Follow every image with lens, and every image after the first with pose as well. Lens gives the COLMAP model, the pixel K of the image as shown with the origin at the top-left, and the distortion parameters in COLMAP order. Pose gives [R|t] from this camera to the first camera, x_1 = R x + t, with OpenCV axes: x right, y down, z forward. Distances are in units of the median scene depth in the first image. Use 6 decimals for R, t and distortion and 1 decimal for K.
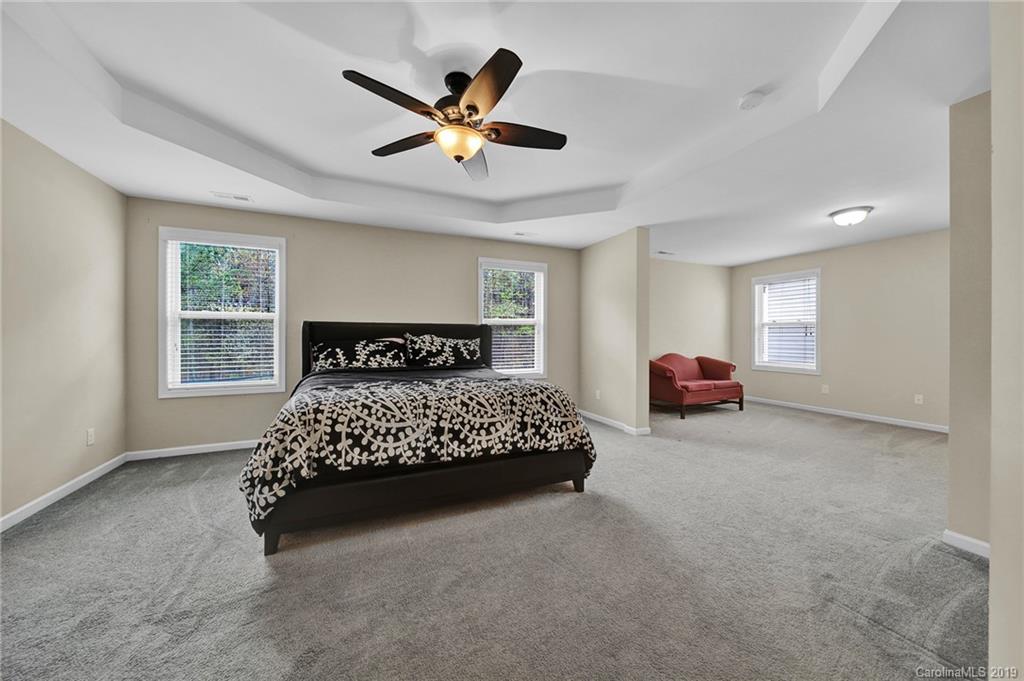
lens RADIAL K [[358.7, 0, 509.4], [0, 358.7, 336.3], [0, 0, 1]] dist [-0.000280, -0.002517]
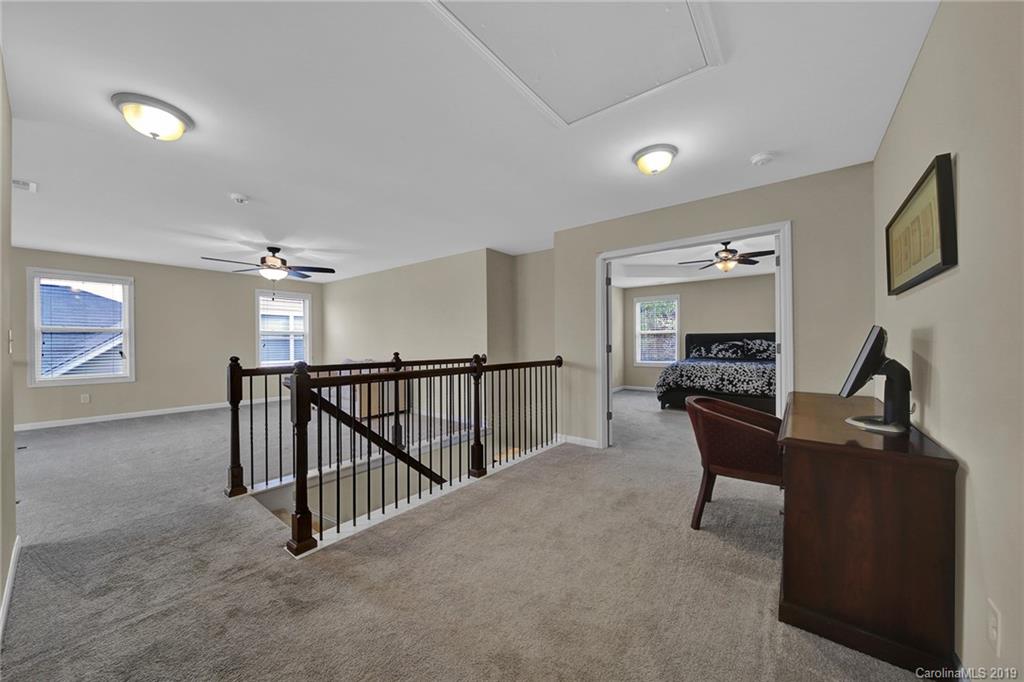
lens RADIAL K [[358.7, 0, 509.4], [0, 358.7, 336.8], [0, 0, 1]] dist [-0.000280, -0.002517]
pose [[0.453733, -0.015397, -0.891005, 0.861198], [0.006708, 0.999881, -0.013863, -0.003129], [0.891112, 0.000313, 0.453783, -0.916728]]
